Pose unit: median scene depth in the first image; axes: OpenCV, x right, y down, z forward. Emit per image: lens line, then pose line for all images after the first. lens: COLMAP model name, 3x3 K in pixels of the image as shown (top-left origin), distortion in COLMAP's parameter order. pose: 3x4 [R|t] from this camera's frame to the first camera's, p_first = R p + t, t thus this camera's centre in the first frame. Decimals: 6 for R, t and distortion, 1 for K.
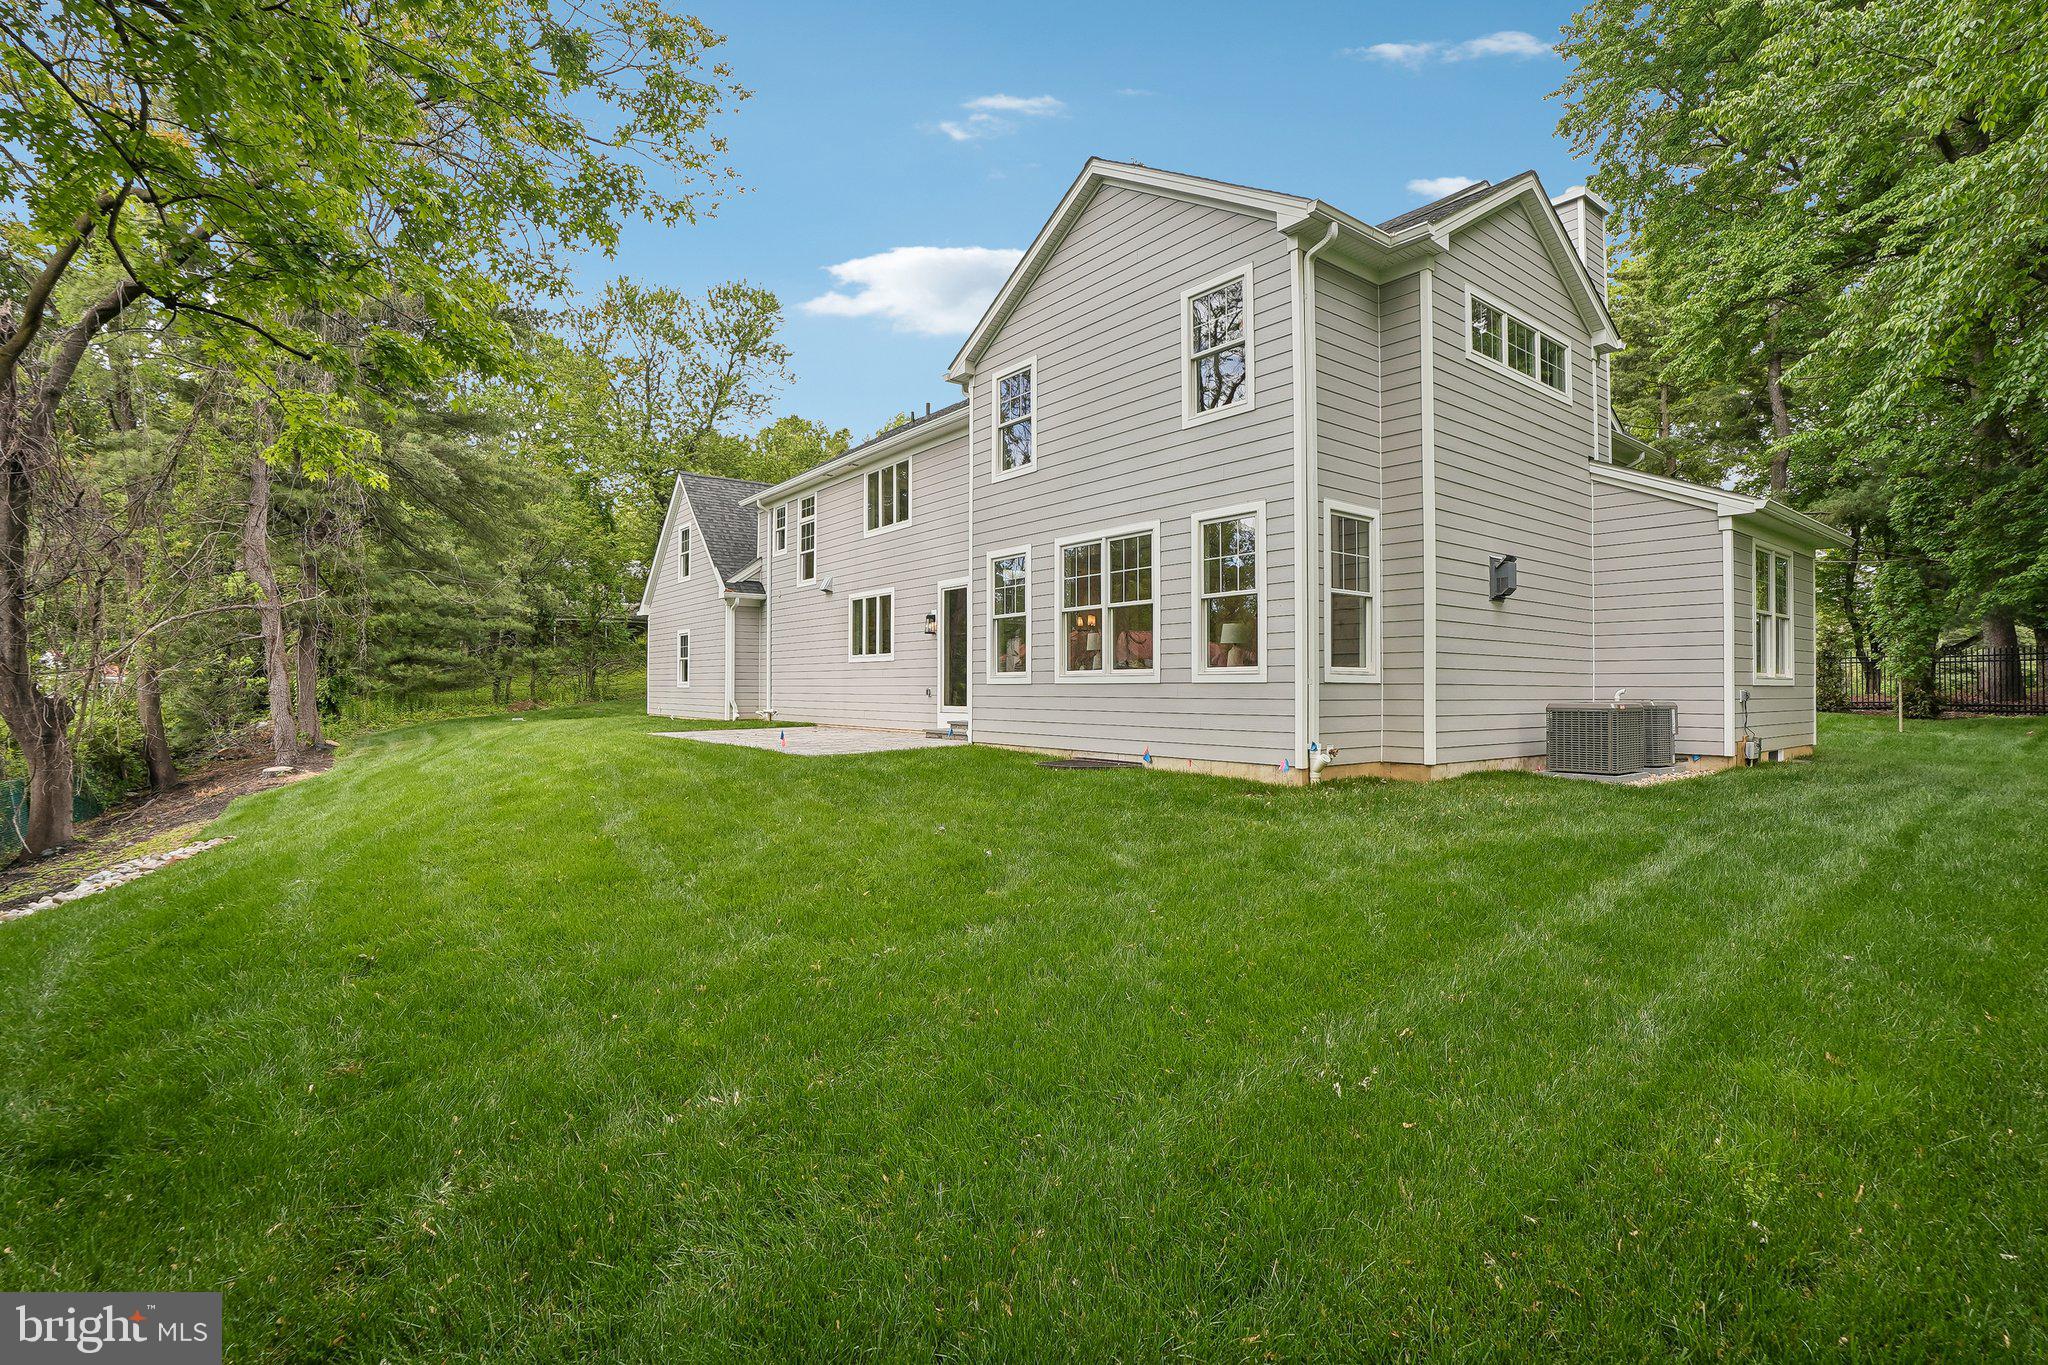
lens RADIAL K [[971.2, 0, 1011.2], [0, 971.2, 686.2], [0, 0, 1]] dist [-0.078412, 0.022720]
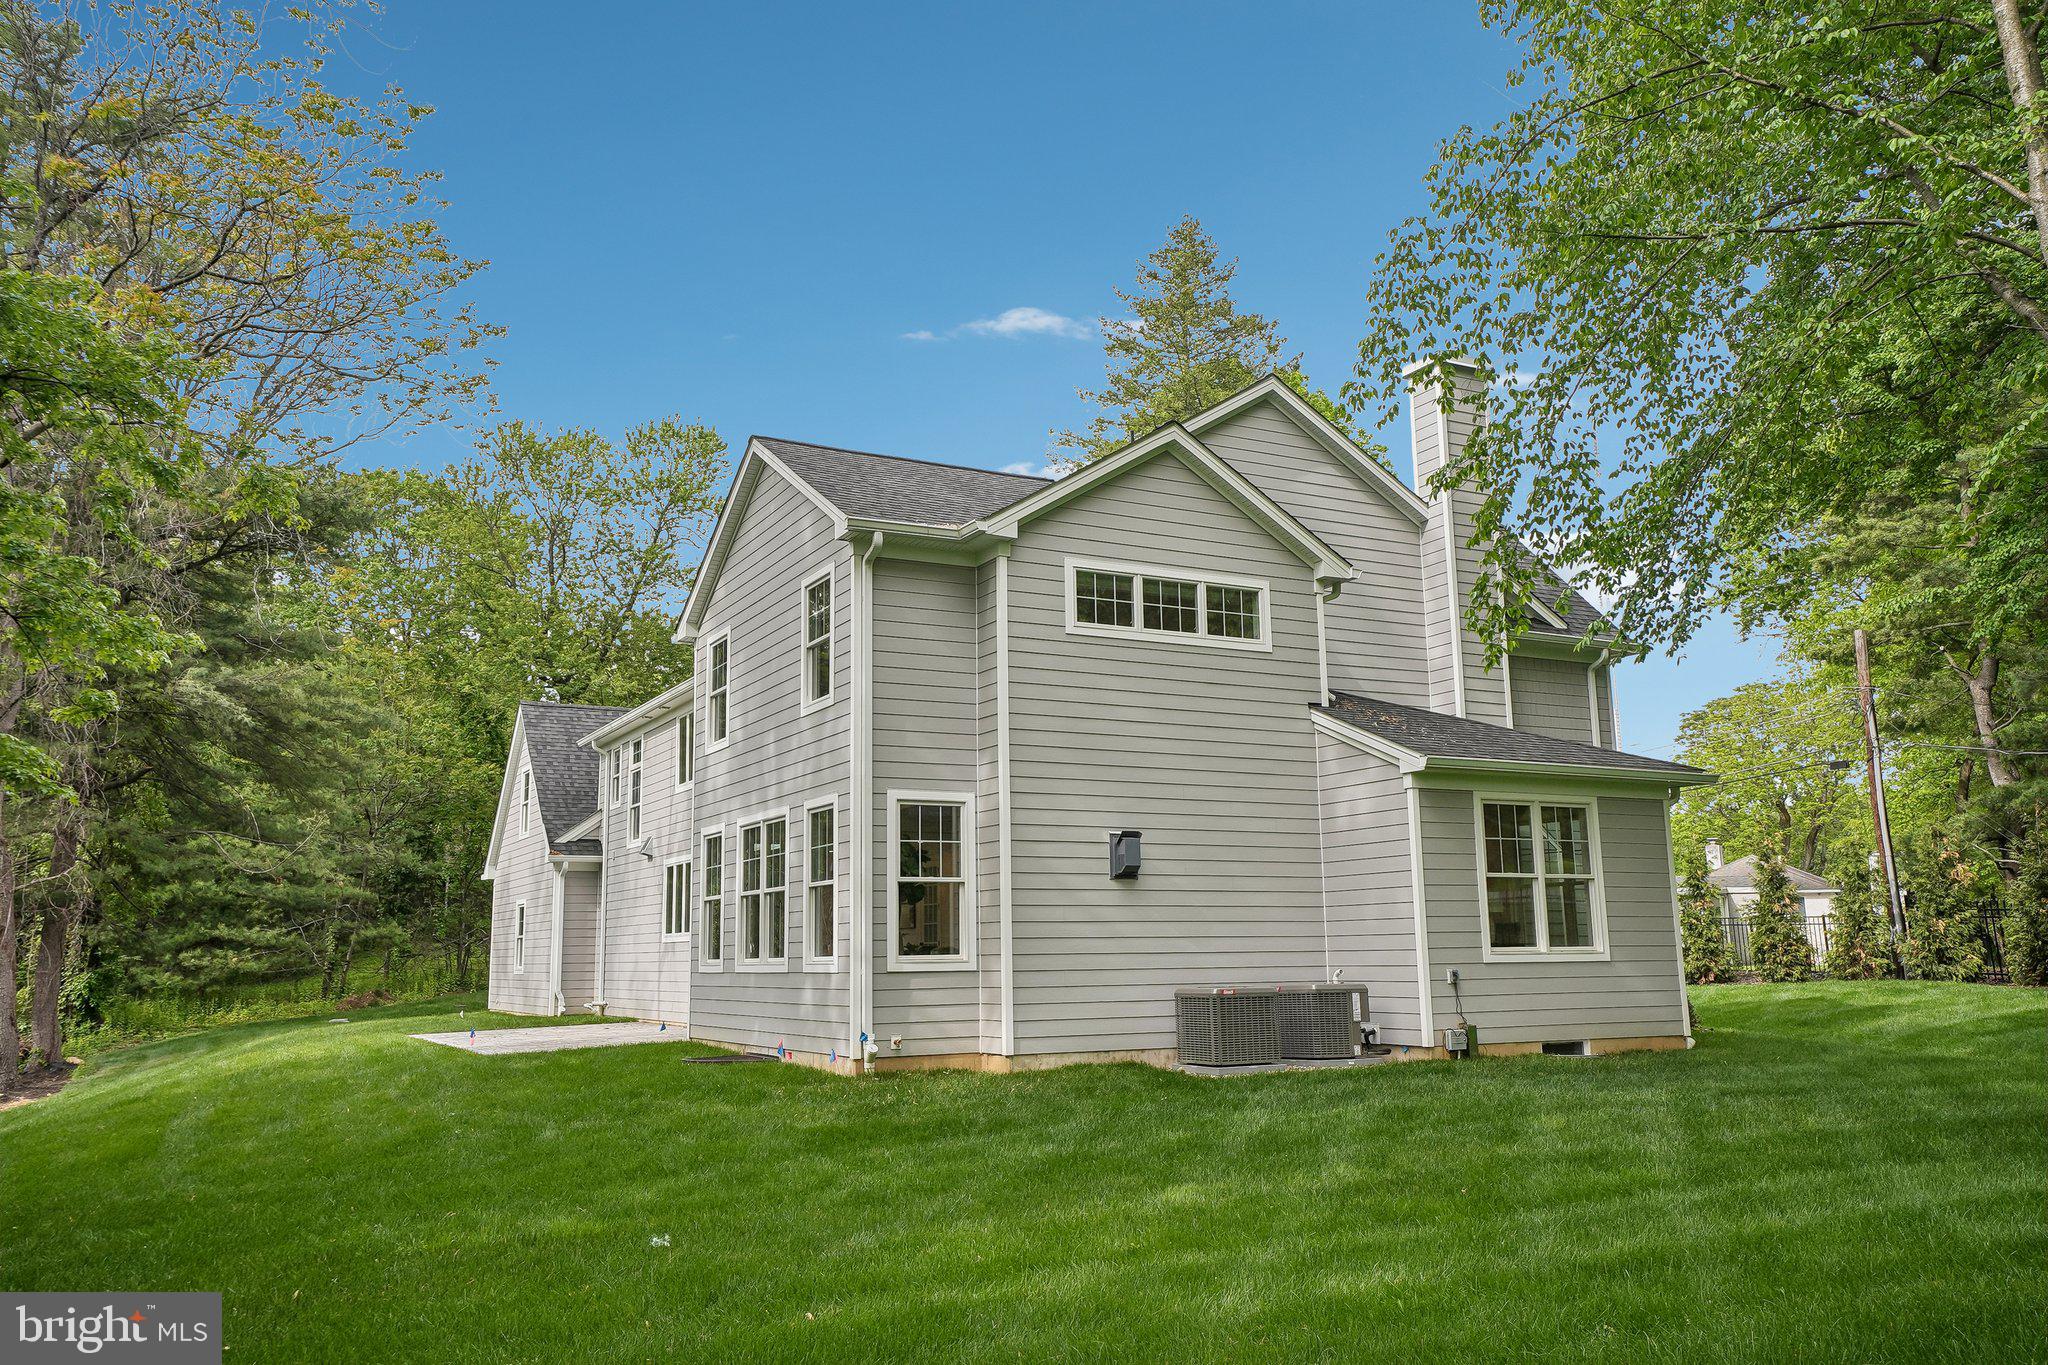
lens RADIAL K [[1613.9, 0, 1007.7], [0, 1613.9, 682.9], [0, 0, 1]] dist [0.028484, 0.111516]
pose [[0.985853, -0.045204, -0.161403, 0.327571], [0.018222, 0.986144, -0.164887, -0.009360], [0.166621, 0.159613, 0.973017, -0.302587]]
